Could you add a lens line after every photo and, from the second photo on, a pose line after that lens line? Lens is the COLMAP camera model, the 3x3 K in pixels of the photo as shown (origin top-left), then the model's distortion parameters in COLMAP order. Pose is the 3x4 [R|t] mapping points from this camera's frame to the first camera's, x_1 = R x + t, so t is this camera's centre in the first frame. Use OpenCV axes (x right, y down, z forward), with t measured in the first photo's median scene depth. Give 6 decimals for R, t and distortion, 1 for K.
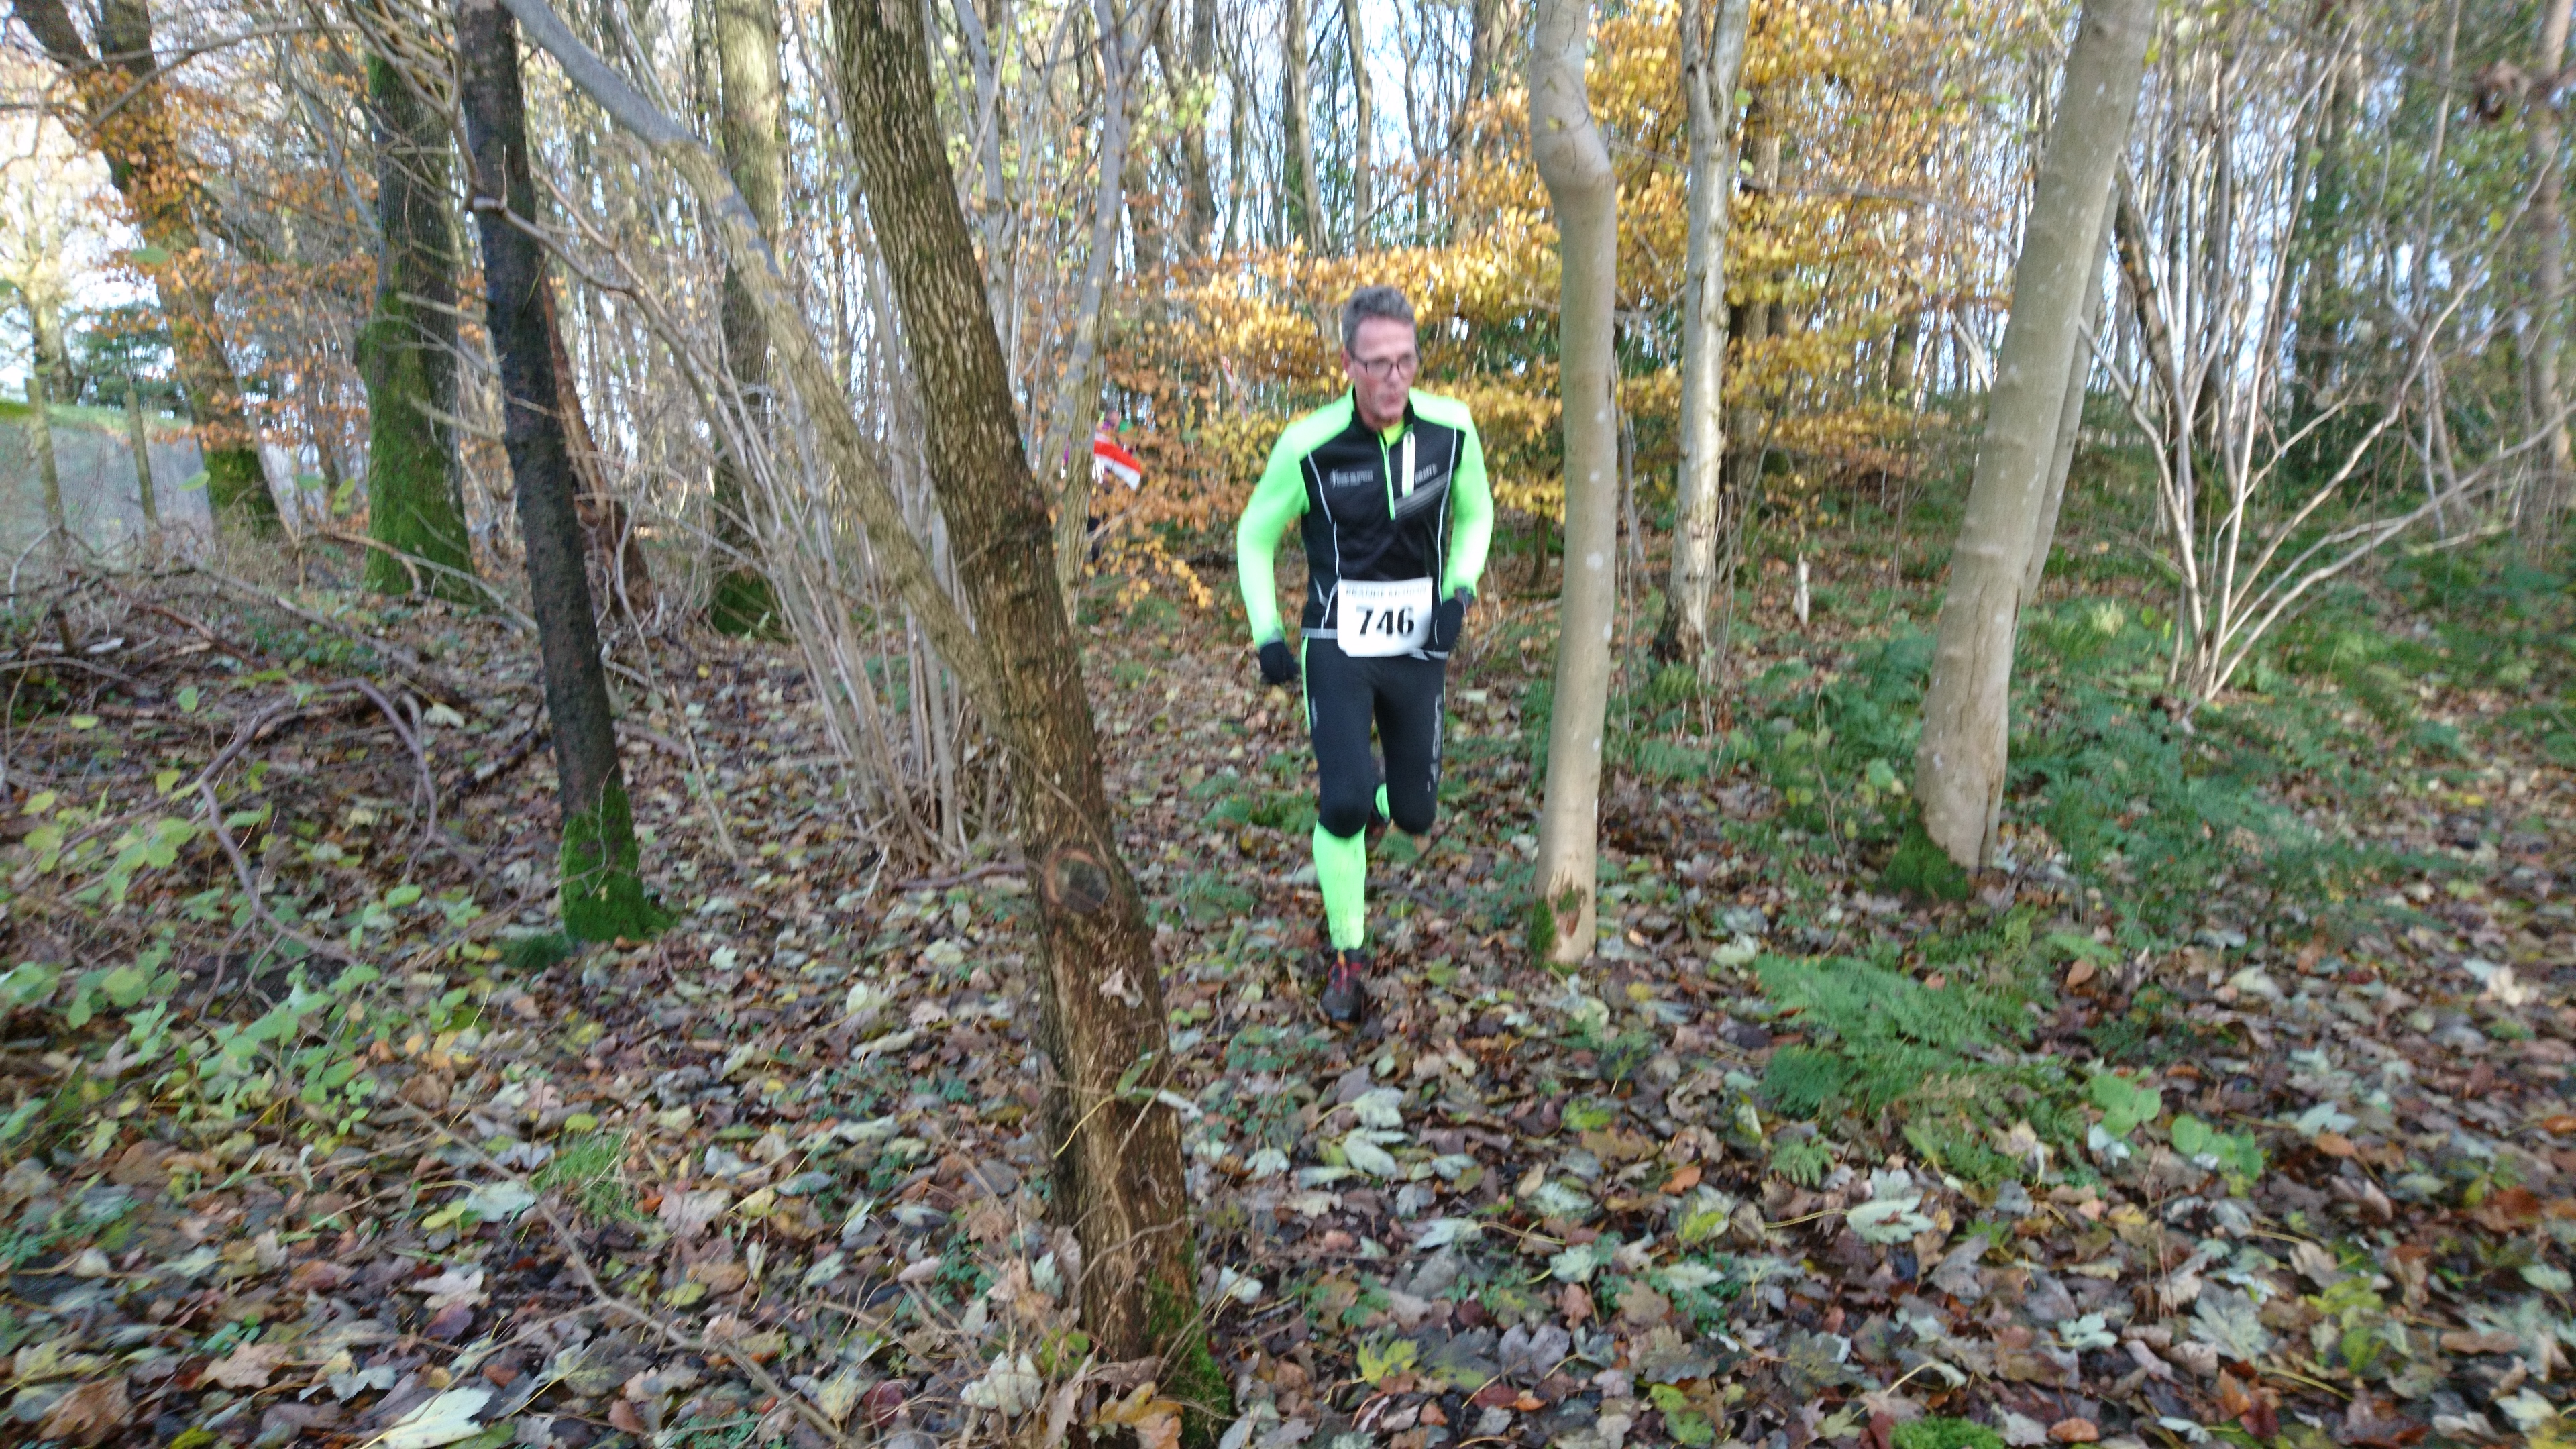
lens RADIAL K [[1823.8, 0, 1309.2], [0, 1823.8, 710.3], [0, 0, 1]] dist [0.074197, -0.102590]
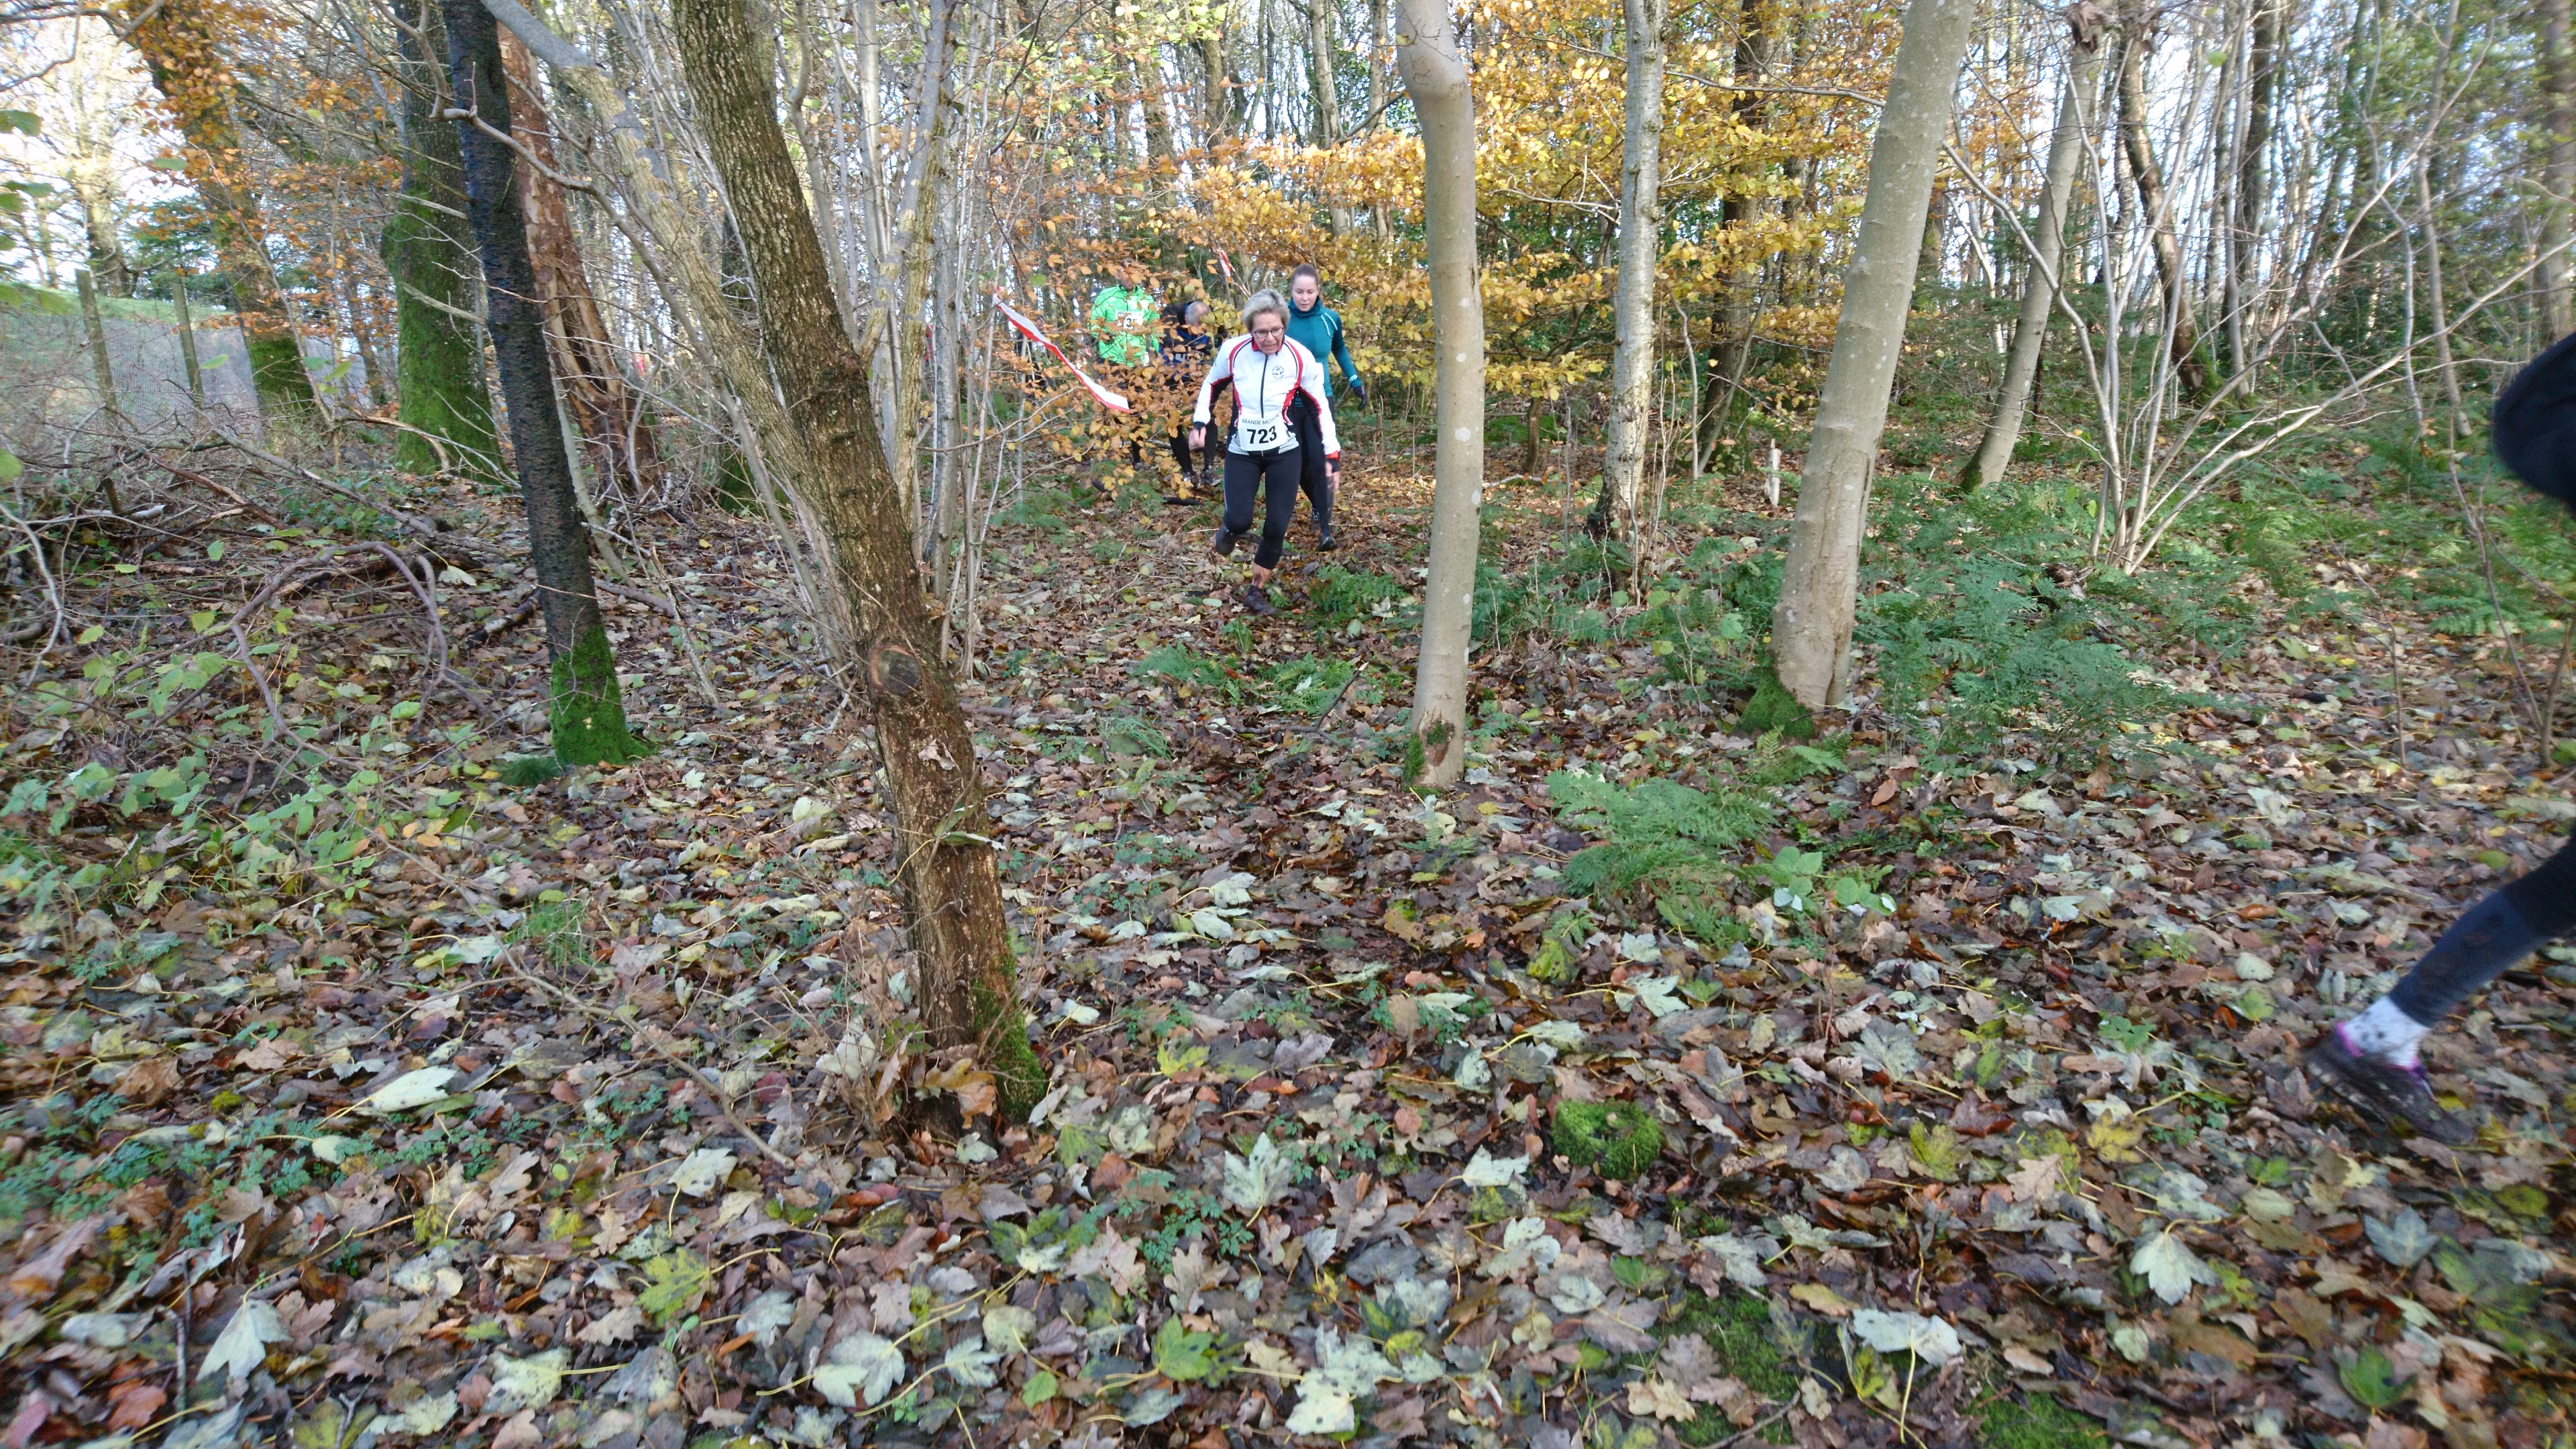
lens RADIAL K [[1823.8, 0, 1285.2], [0, 1823.8, 718.8], [0, 0, 1]] dist [0.074197, -0.102590]
pose [[0.999386, 0.007080, -0.034327, 0.094309], [-0.005016, 0.998195, 0.059851, 0.031583], [0.034689, -0.059642, 0.997617, -0.126577]]
